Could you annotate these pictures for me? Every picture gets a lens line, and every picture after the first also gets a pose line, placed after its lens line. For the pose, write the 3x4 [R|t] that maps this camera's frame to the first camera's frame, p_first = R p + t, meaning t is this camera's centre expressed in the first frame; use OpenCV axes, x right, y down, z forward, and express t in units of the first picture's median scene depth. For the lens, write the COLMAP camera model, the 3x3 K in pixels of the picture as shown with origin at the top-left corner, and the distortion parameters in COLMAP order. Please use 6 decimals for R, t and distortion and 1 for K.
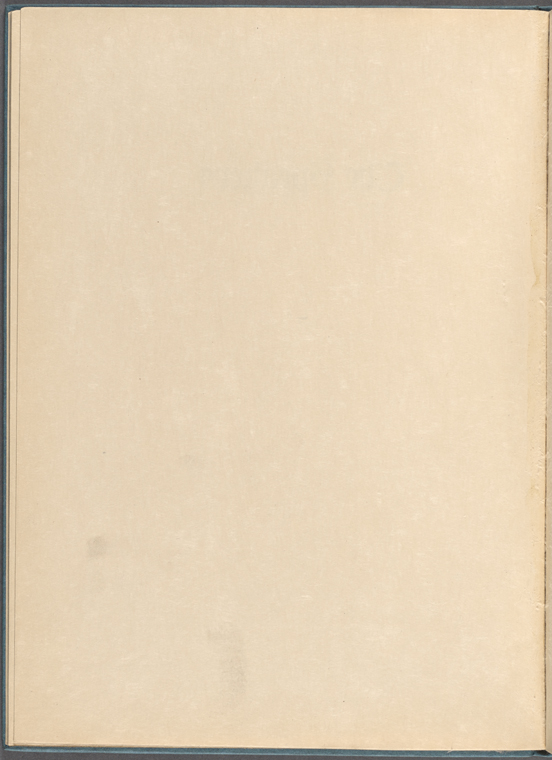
lens RADIAL K [[309.4, 0, 108.6], [0, 309.4, 376.2], [0, 0, 1]] dist [0.000605, -0.000032]
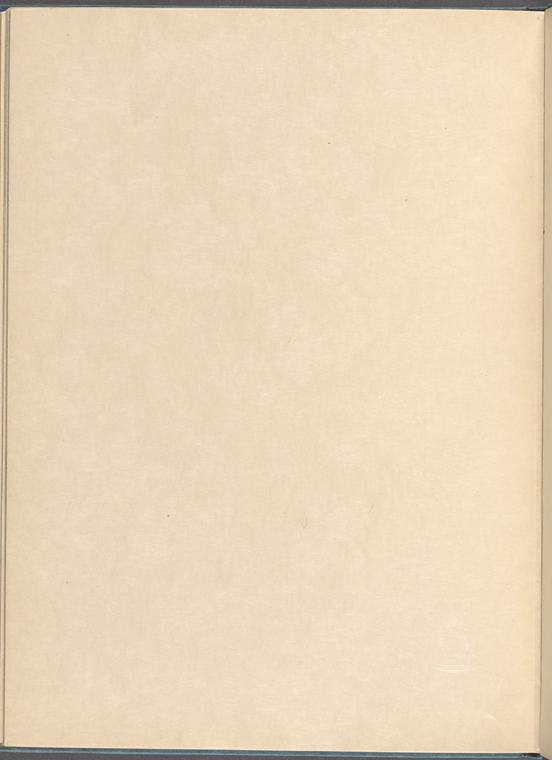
lens RADIAL K [[307.6, 0, 279.4], [0, 307.6, 378.4], [0, 0, 1]] dist [-0.000443, 0.000081]
pose [[0.999998, 0.001873, -0.000889, 0.582630], [-0.001877, 0.999989, -0.004411, 0.014570], [0.000881, 0.004412, 0.999990, 0.008531]]
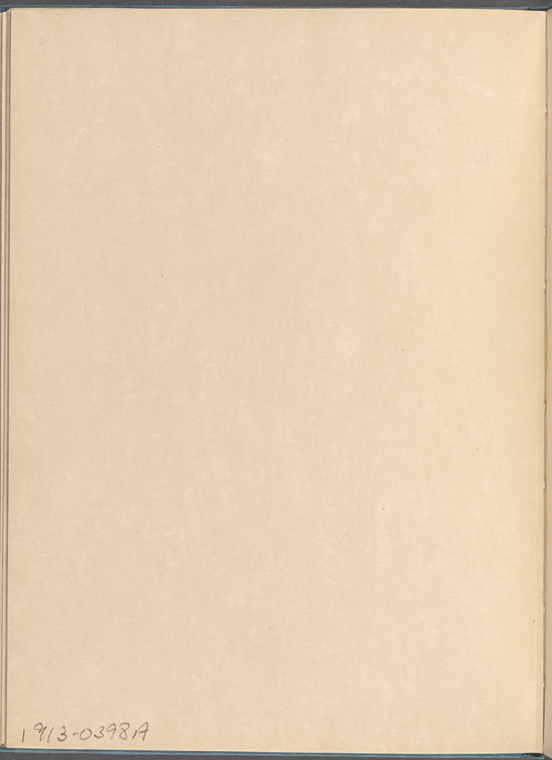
lens RADIAL K [[307.6, 0, 279.4], [0, 307.6, 378.4], [0, 0, 1]] dist [-0.000443, 0.000081]
pose [[0.999999, 0.000587, -0.001277, 0.577856], [-0.000593, 0.999989, -0.004734, 0.014494], [0.001274, 0.004735, 0.999988, 0.008611]]
